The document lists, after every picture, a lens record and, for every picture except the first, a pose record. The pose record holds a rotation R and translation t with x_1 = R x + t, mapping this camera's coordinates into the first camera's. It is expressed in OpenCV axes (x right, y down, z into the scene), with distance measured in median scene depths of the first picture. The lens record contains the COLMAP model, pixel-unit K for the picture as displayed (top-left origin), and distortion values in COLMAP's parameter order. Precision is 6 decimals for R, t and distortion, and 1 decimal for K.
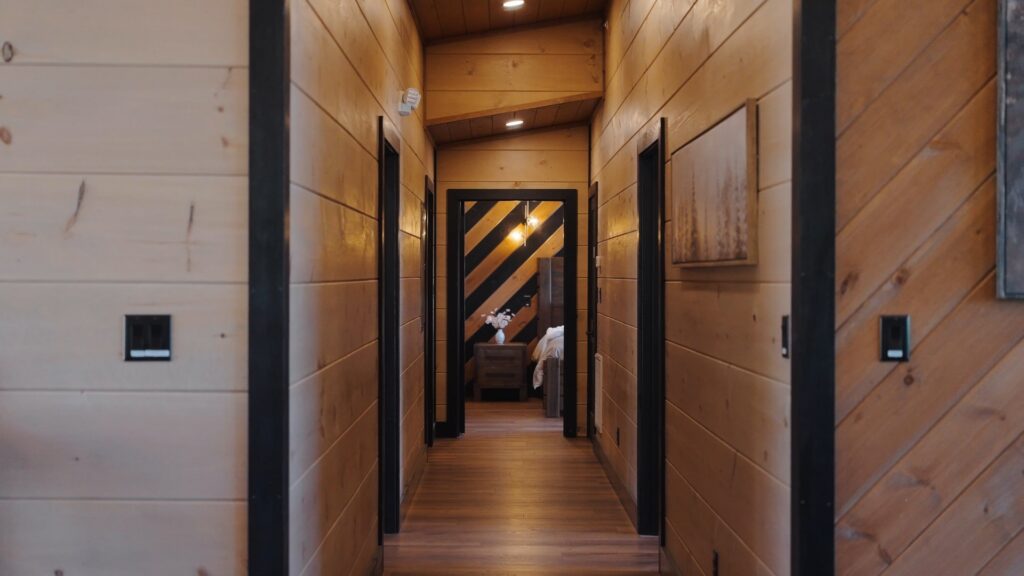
lens RADIAL K [[688.3, 0, 511.4], [0, 688.3, 283.7], [0, 0, 1]] dist [-0.001604, -0.000488]
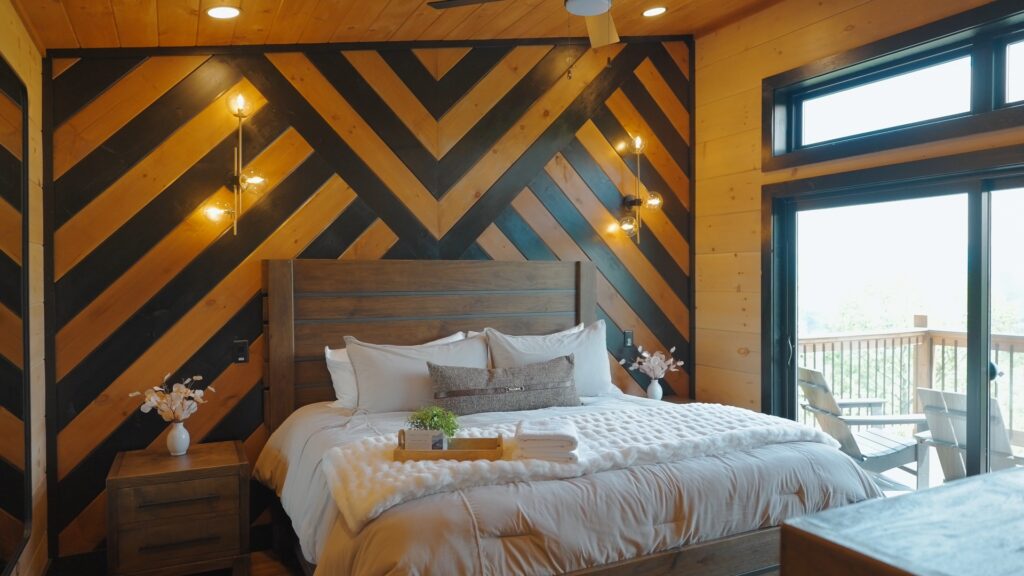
lens RADIAL K [[688.3, 0, 513.3], [0, 688.3, 285.2], [0, 0, 1]] dist [-0.001604, -0.000488]
pose [[0.904166, -0.012134, 0.427010, -0.009116], [0.015318, 0.999875, -0.004023, -0.015791], [-0.426908, 0.010179, 0.904238, 0.498332]]
